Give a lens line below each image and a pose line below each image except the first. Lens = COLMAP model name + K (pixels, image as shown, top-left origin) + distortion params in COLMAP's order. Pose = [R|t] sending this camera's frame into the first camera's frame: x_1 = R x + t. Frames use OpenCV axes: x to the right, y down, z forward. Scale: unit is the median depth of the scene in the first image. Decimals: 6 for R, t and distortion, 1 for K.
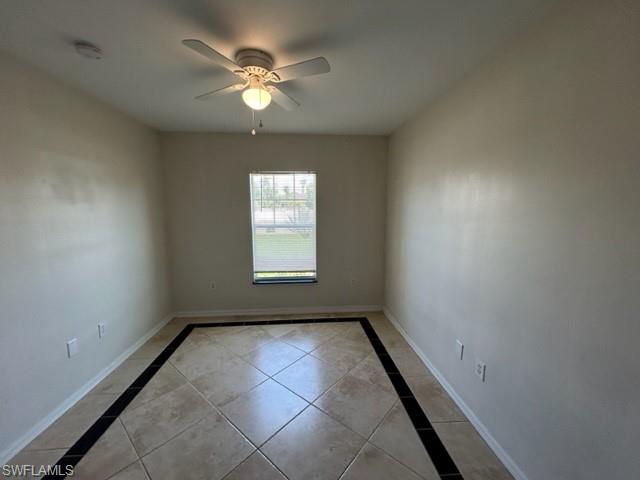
lens RADIAL K [[259.1, 0, 320.0], [0, 259.1, 240.0], [0, 0, 1]] dist [-0.001514, -0.000183]
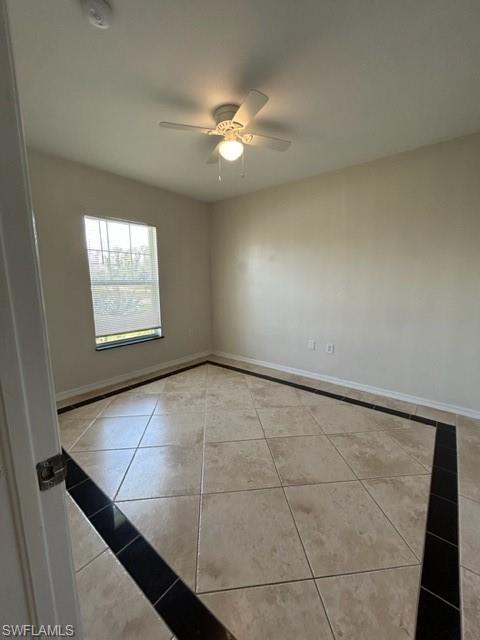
lens RADIAL K [[259.1, 0, 240.0], [0, 259.1, 320.0], [0, 0, 1]] dist [-0.001514, -0.000183]
pose [[0.689933, -0.110614, 0.715372, -0.525681], [0.094061, 0.993576, 0.062916, 0.060780], [-0.717736, 0.023881, 0.695906, 0.085955]]
